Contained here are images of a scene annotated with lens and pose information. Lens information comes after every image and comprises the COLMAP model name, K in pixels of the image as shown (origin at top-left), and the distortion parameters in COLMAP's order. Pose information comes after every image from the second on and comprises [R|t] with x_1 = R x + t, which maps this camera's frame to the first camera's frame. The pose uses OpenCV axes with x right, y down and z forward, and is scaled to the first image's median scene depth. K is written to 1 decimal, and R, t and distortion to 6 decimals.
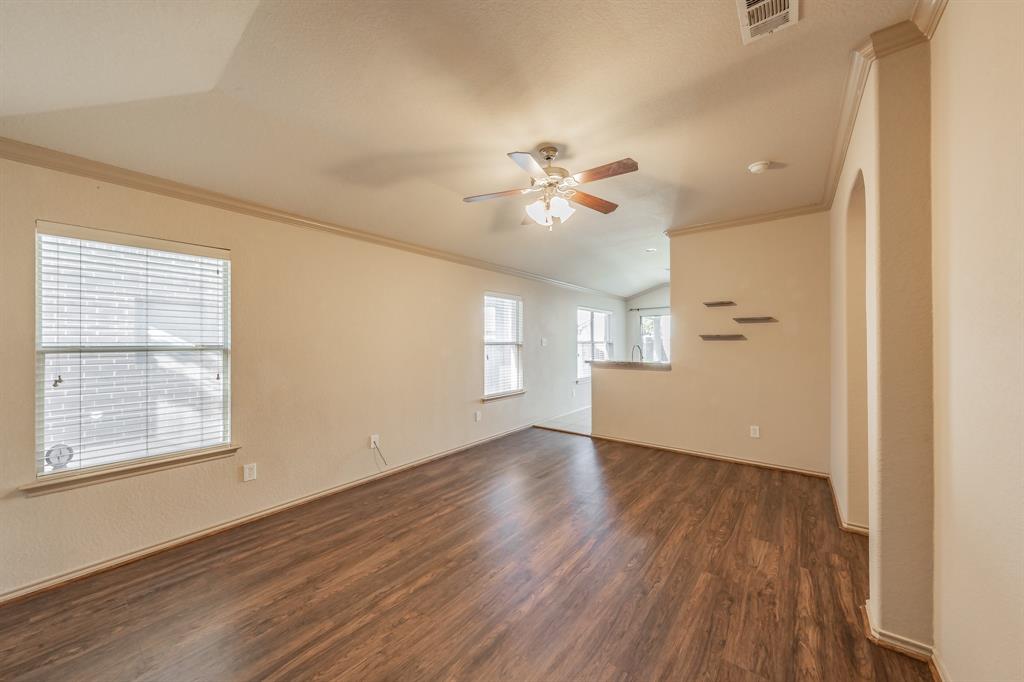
lens RADIAL K [[360.8, 0, 508.1], [0, 360.8, 337.7], [0, 0, 1]] dist [-0.000295, 0.000118]
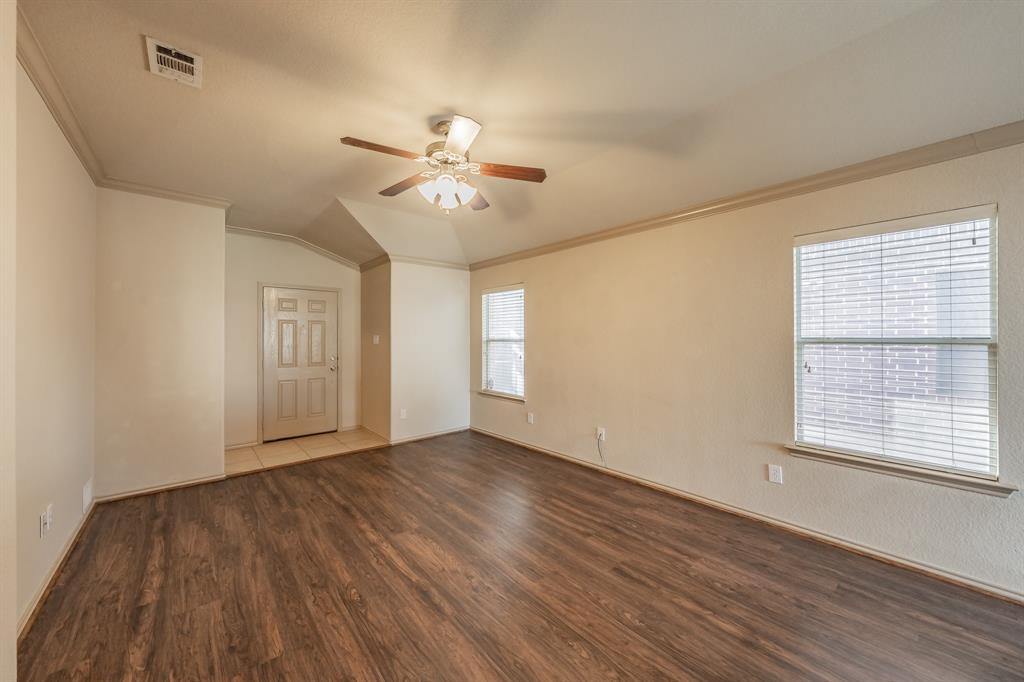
lens RADIAL K [[379.7, 0, 504.0], [0, 379.7, 345.0], [0, 0, 1]] dist [0.001820, -0.000028]
pose [[-0.200143, 0.025535, -0.979434, 0.947359], [0.012679, 0.999644, 0.023471, 0.020605], [0.979685, -0.007720, -0.200395, 1.277621]]
